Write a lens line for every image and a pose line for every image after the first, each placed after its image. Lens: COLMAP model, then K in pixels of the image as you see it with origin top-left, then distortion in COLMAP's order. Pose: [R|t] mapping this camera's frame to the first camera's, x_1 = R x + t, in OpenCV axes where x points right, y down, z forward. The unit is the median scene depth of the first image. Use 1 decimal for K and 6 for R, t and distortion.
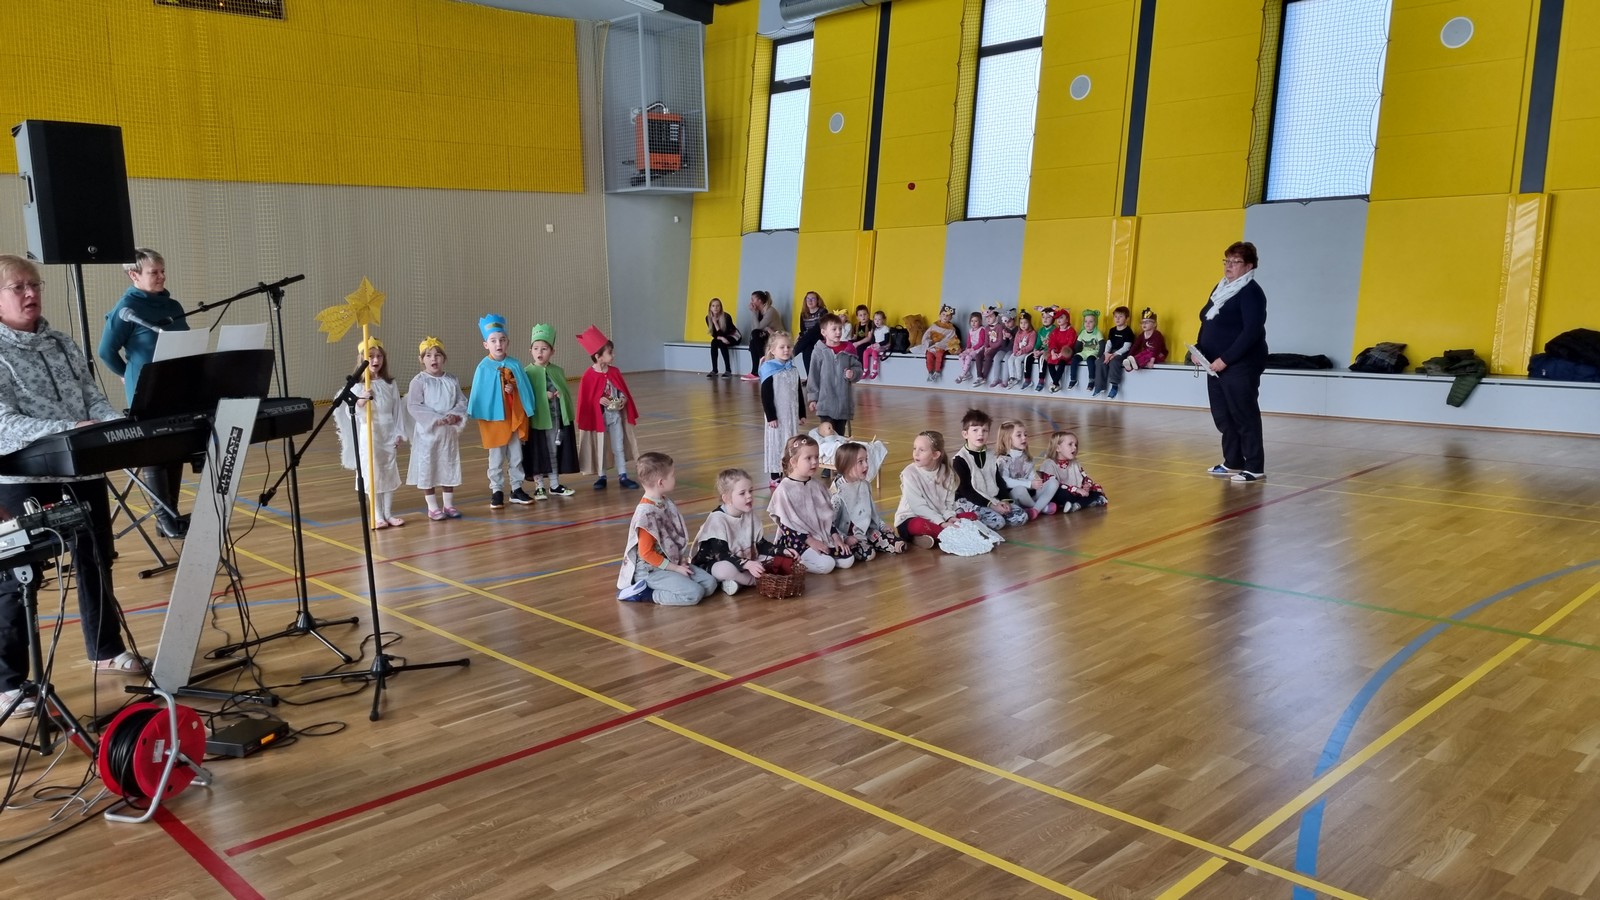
lens RADIAL K [[1208.9, 0, 814.8], [0, 1208.9, 447.3], [0, 0, 1]] dist [0.064046, -0.057125]
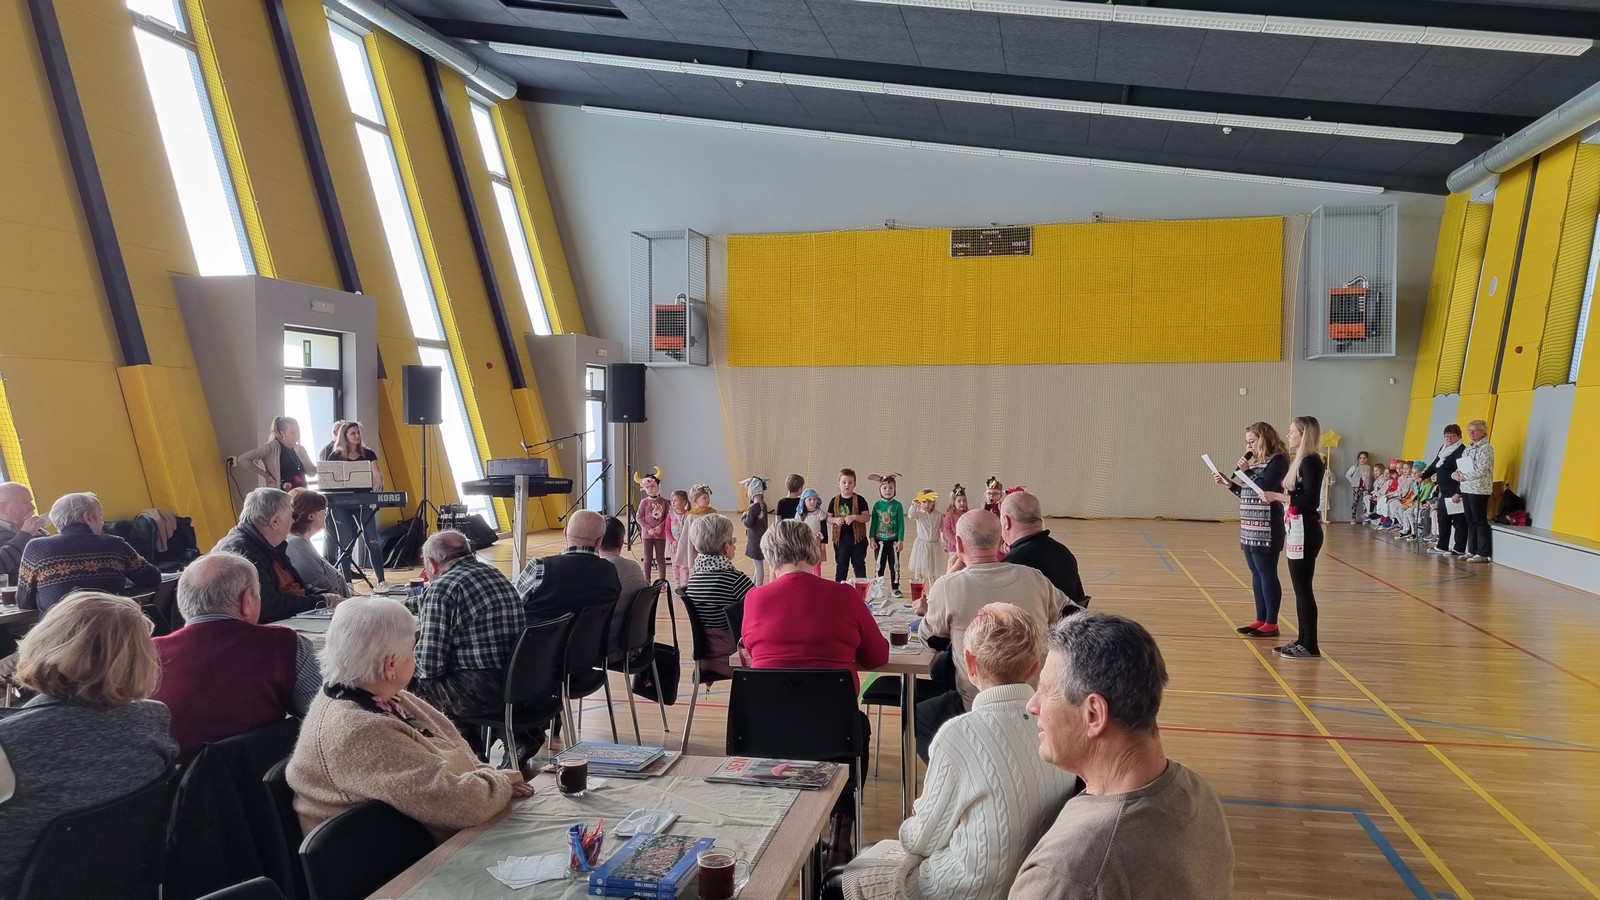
lens RADIAL K [[1219.0, 0, 801.8], [0, 1219.0, 447.9], [0, 0, 1]] dist [0.050299, -0.040369]
pose [[0.556200, 0.038823, -0.830141, 1.519839], [-0.135956, 0.989701, -0.044807, -0.043795], [0.819852, 0.137785, 0.555750, -0.004557]]
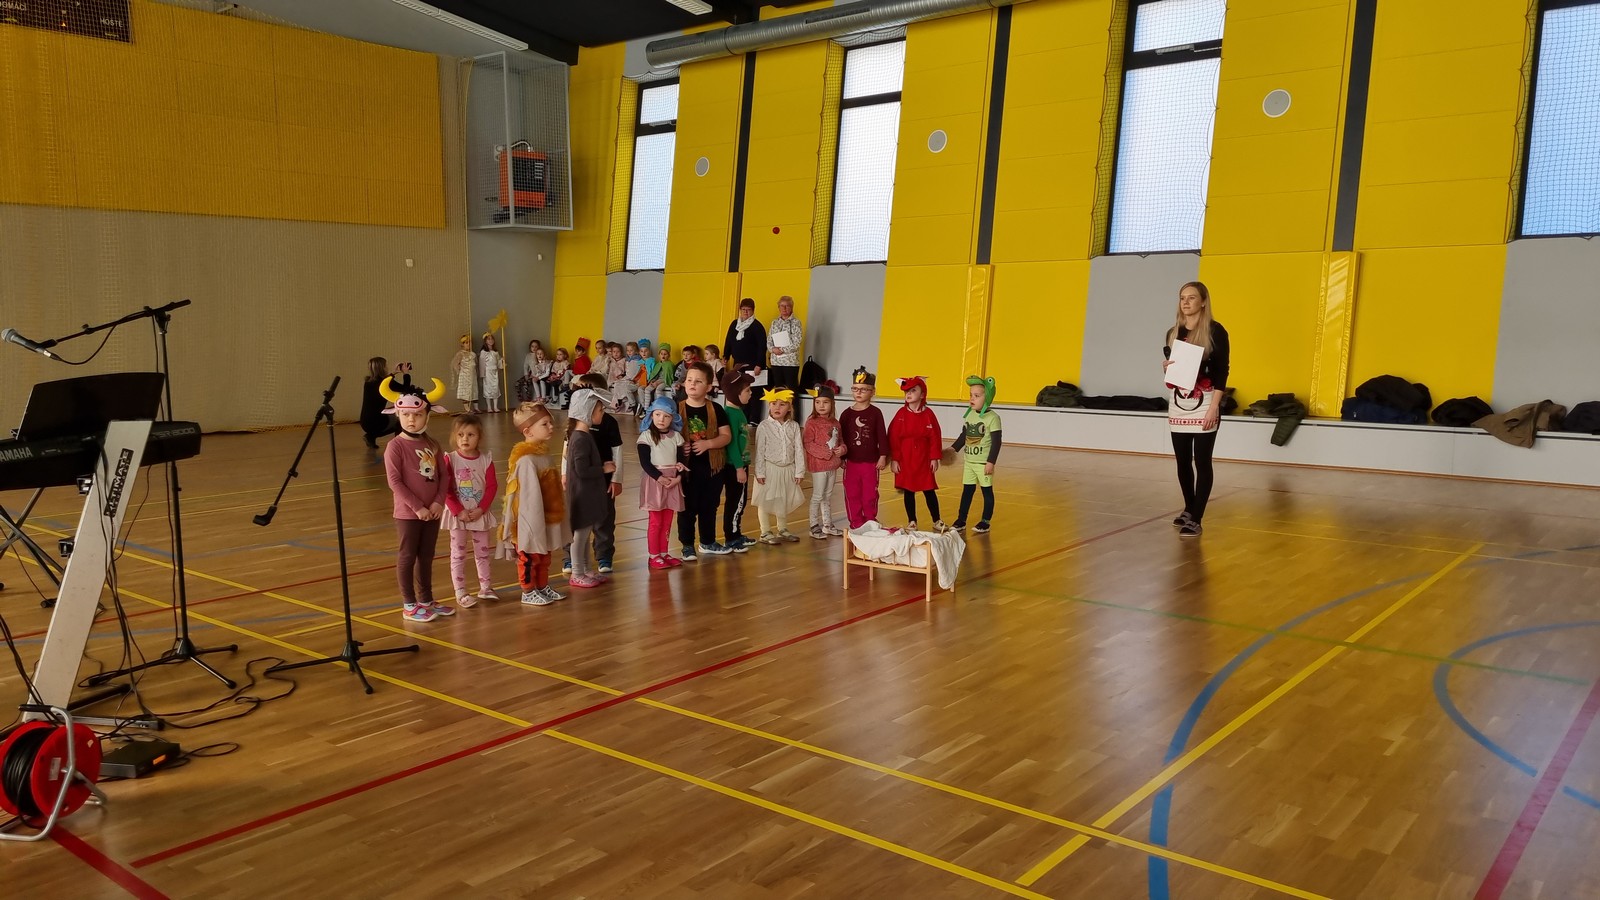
lens RADIAL K [[1207.0, 0, 807.5], [0, 1207.0, 461.4], [0, 0, 1]] dist [0.062207, -0.053133]
pose [[0.993588, 0.003535, 0.113010, -0.023515], [-0.000827, 0.999712, -0.023995, 0.012217], [-0.113063, 0.023748, 0.993304, -0.041046]]
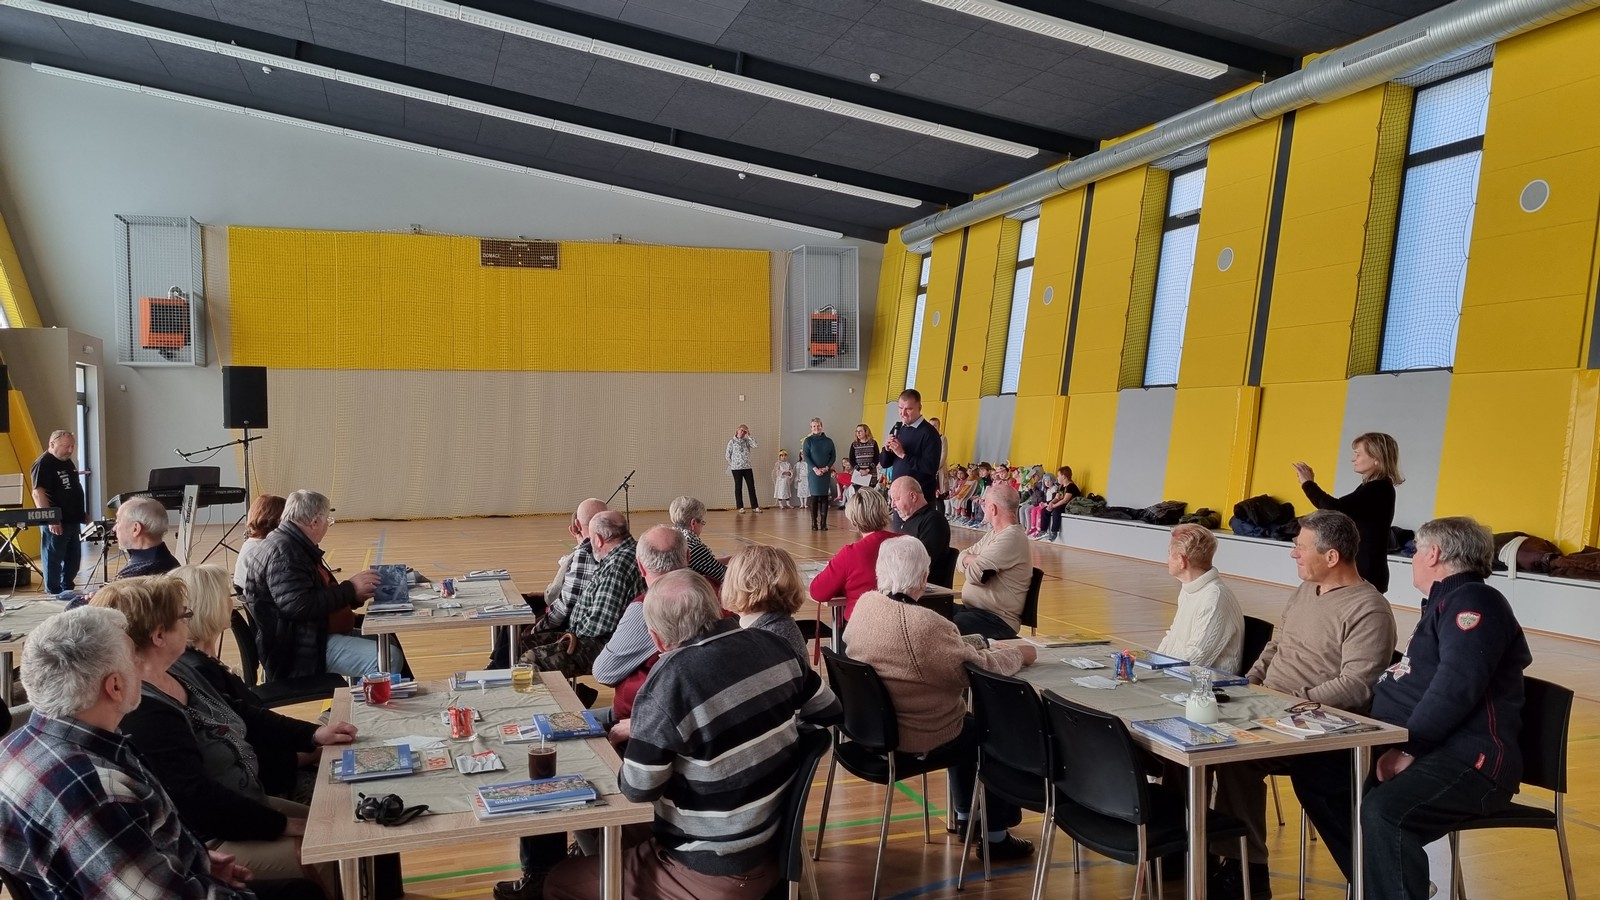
lens RADIAL K [[1208.0, 0, 816.0], [0, 1208.0, 459.4], [0, 0, 1]] dist [0.061567, -0.053278]
pose [[0.902949, 0.027597, -0.428860, 1.280474], [-0.075720, 0.992540, -0.095554, 0.037017], [0.423024, 0.118754, 0.898303, -0.532524]]
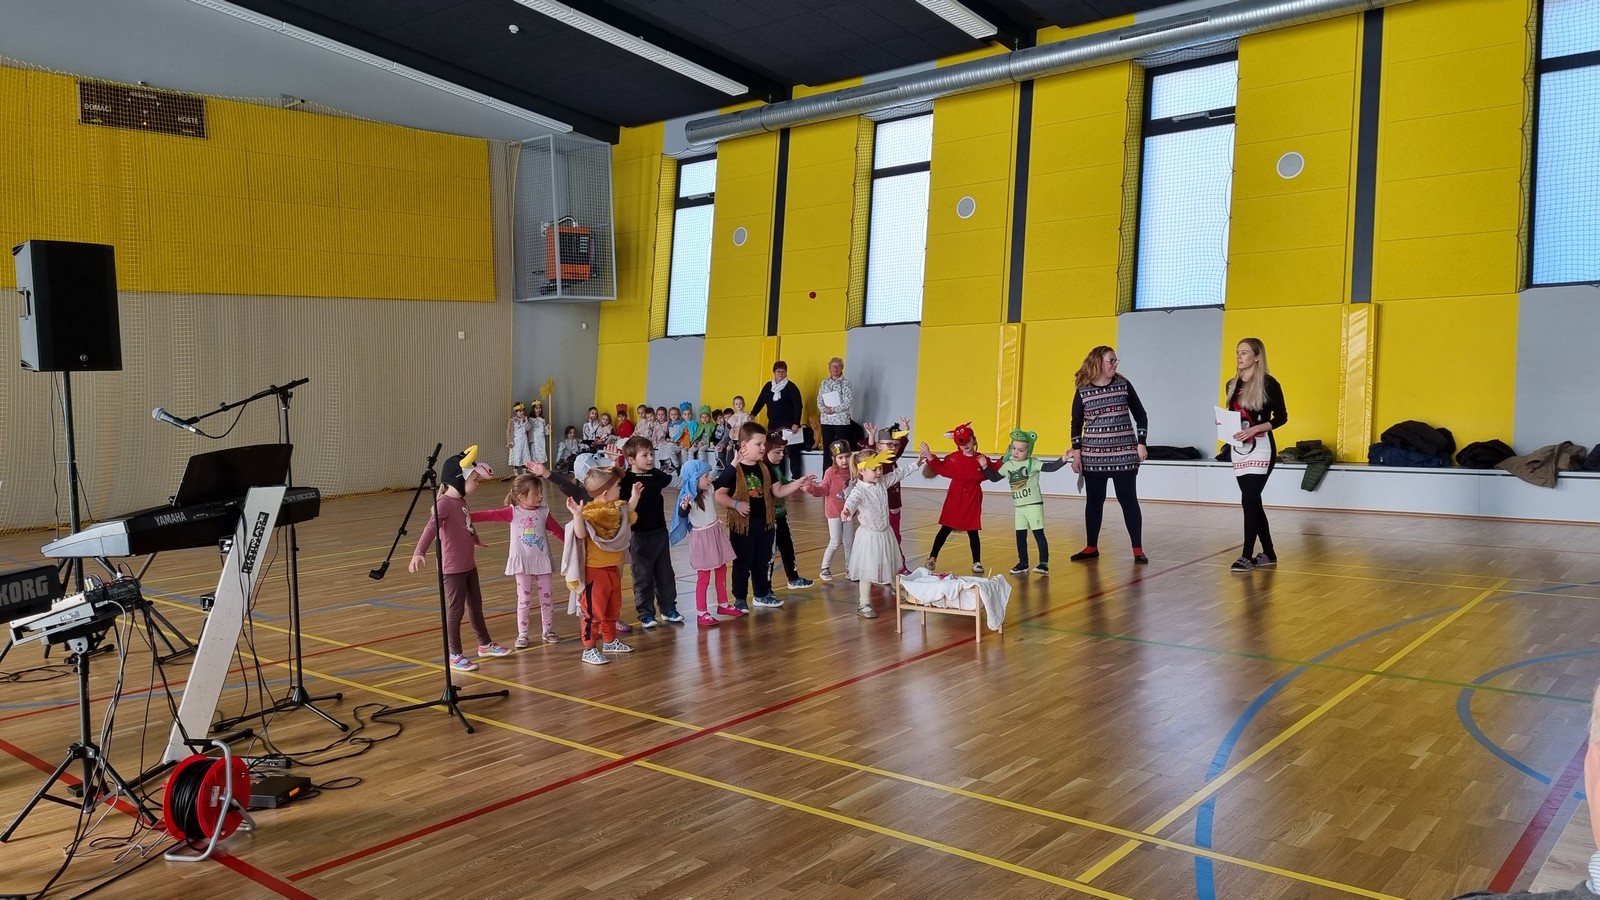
lens RADIAL K [[1210.3, 0, 814.6], [0, 1210.3, 438.0], [0, 0, 1]] dist [0.057731, -0.051203]
pose [[0.995508, -0.011721, 0.093949, -0.052947], [0.020397, 0.995556, -0.091933, 0.020778], [-0.092454, 0.093436, 0.991323, -0.118123]]
